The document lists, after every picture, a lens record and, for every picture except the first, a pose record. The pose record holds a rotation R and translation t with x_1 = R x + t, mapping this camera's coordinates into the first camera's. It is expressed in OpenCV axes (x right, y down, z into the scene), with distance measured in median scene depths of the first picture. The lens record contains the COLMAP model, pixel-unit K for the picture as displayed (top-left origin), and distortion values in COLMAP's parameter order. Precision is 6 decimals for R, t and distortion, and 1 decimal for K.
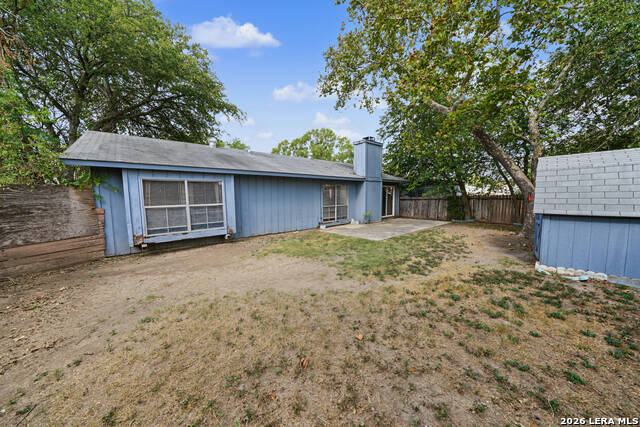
lens RADIAL K [[216.7, 0, 316.7], [0, 216.7, 214.6], [0, 0, 1]] dist [-0.003927, -0.000364]
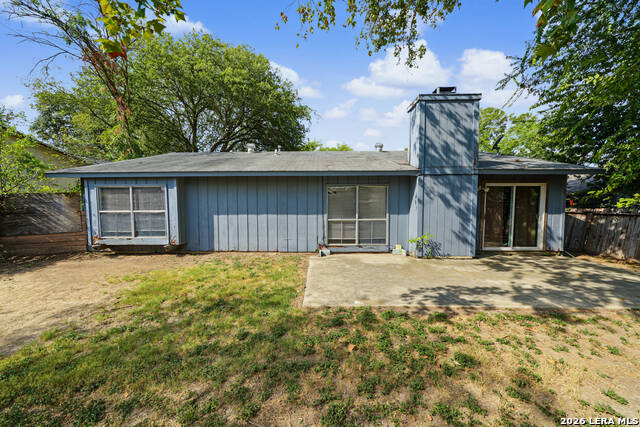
lens RADIAL K [[216.7, 0, 316.7], [0, 216.7, 214.6], [0, 0, 1]] dist [-0.003927, -0.000364]
pose [[0.745781, 0.044273, -0.664718, 0.629441], [-0.066059, 0.997786, -0.007658, -0.067543], [0.662907, 0.049622, 0.747055, 0.731661]]
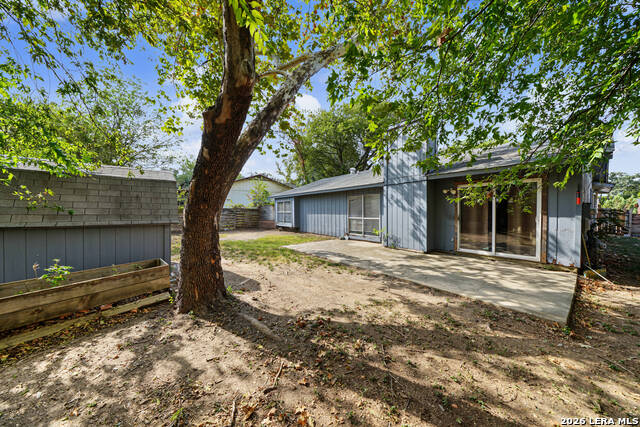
lens RADIAL K [[216.7, 0, 316.7], [0, 216.7, 214.6], [0, 0, 1]] dist [-0.003927, -0.000364]
pose [[-0.069691, 0.032445, -0.997041, 1.527080], [-0.078424, 0.996199, 0.037899, -0.115541], [0.994481, 0.080833, -0.066882, 1.347255]]
